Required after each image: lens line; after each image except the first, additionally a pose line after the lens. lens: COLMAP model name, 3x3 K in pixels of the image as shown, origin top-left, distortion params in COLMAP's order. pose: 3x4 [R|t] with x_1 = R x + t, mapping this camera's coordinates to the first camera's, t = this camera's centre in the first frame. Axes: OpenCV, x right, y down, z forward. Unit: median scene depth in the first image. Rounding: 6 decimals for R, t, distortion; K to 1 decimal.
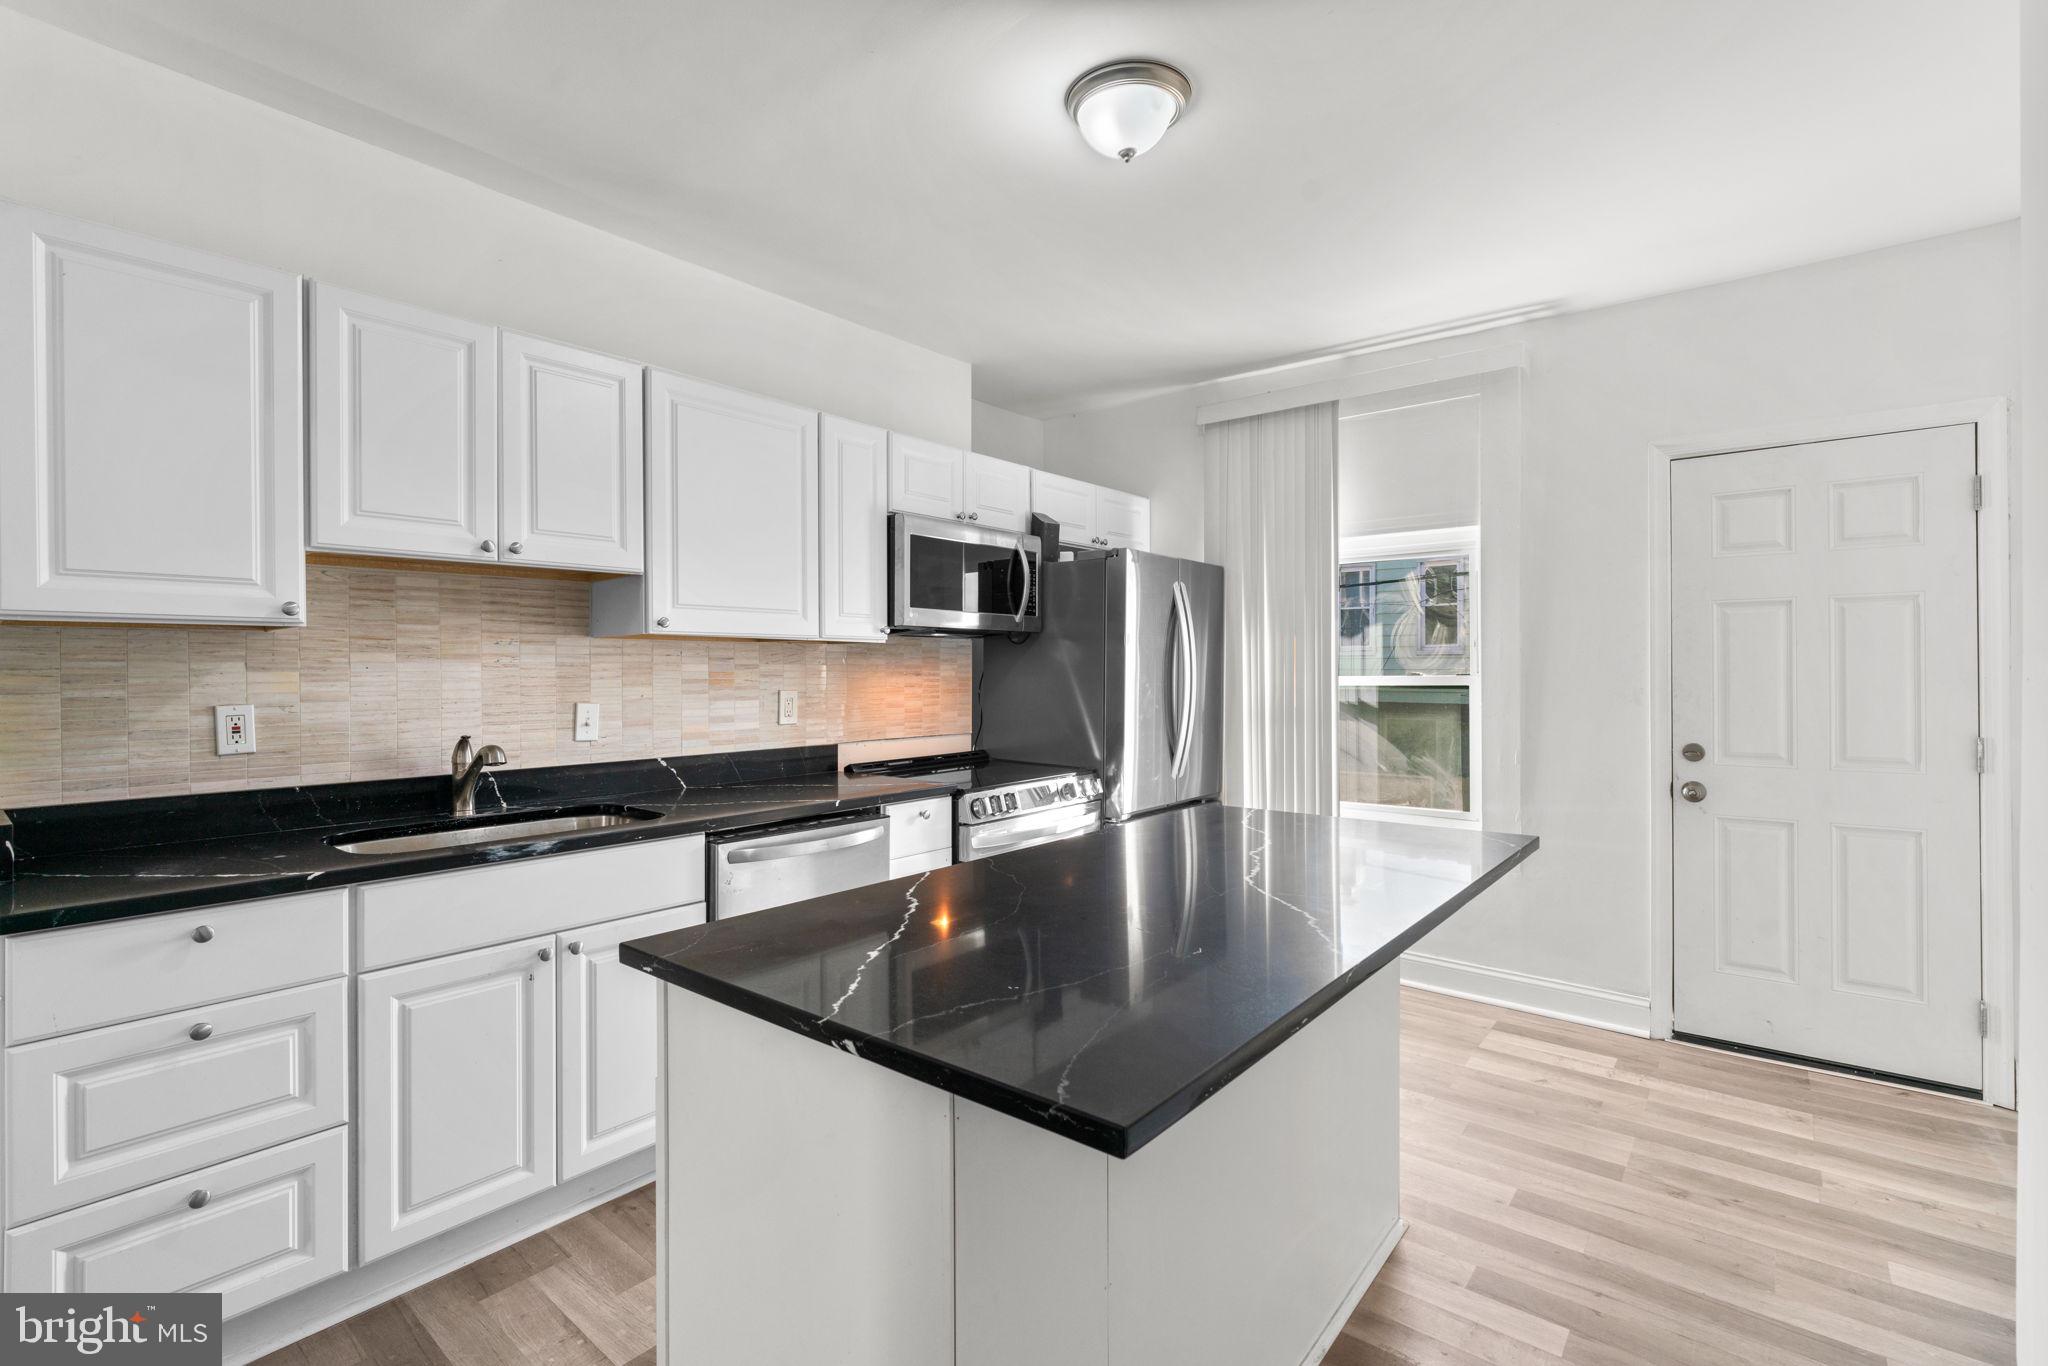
lens RADIAL K [[912.5, 0, 1030.2], [0, 912.5, 667.7], [0, 0, 1]] dist [-0.000089, 0.001005]
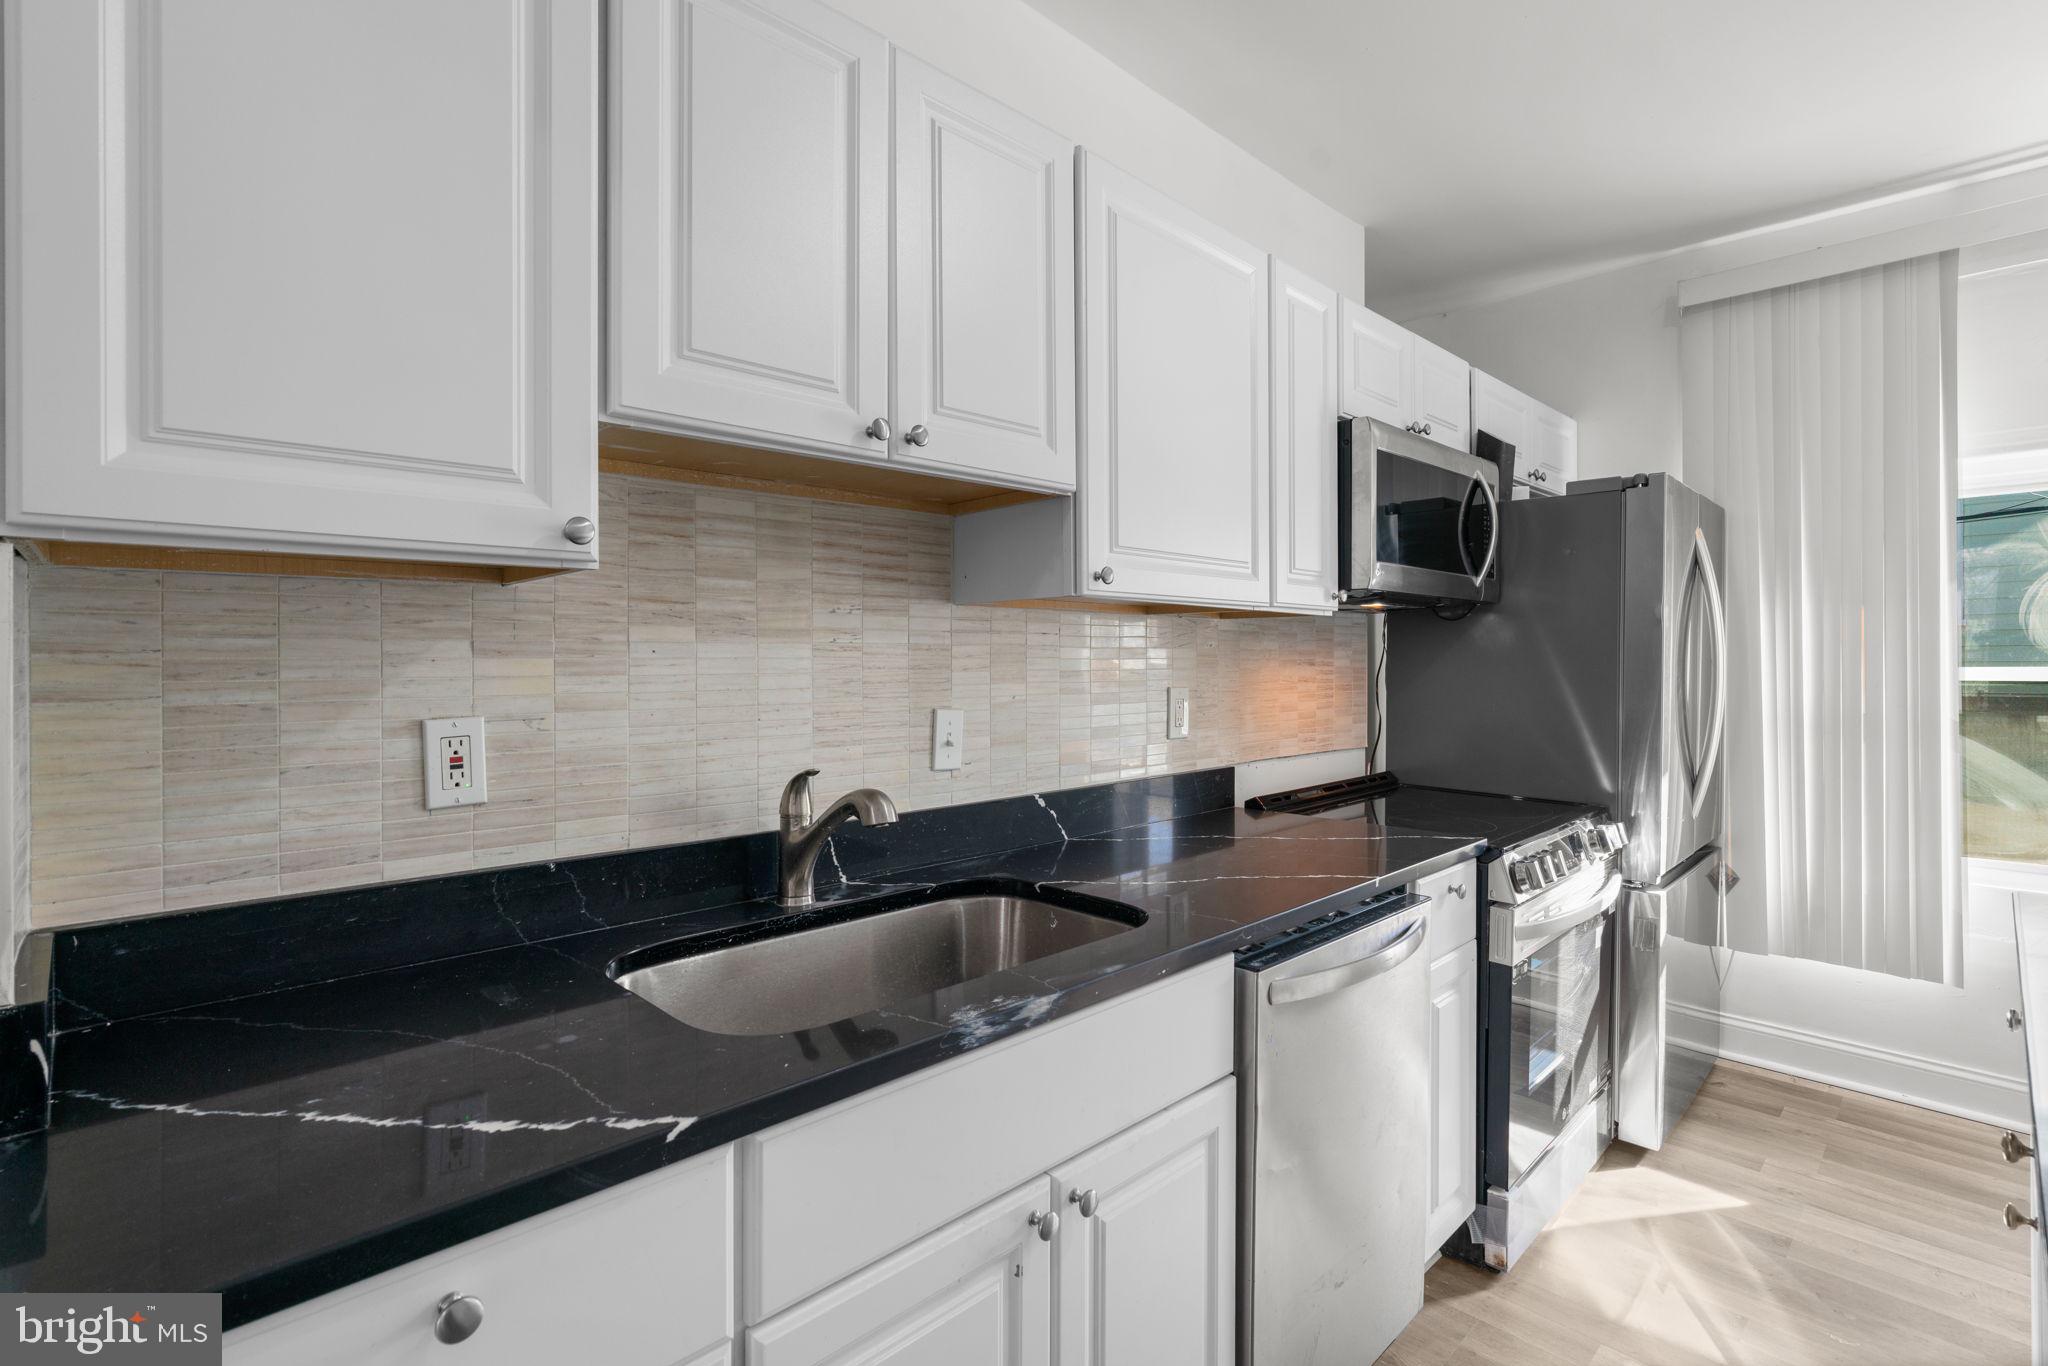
lens RADIAL K [[938.7, 0, 1031.5], [0, 938.7, 650.2], [0, 0, 1]] dist [-0.007617, 0.003786]
pose [[0.995524, -0.000286, -0.094509, -0.415652], [-0.000401, 0.999974, -0.007247, 0.003455], [0.094509, 0.007252, 0.995498, 0.414217]]
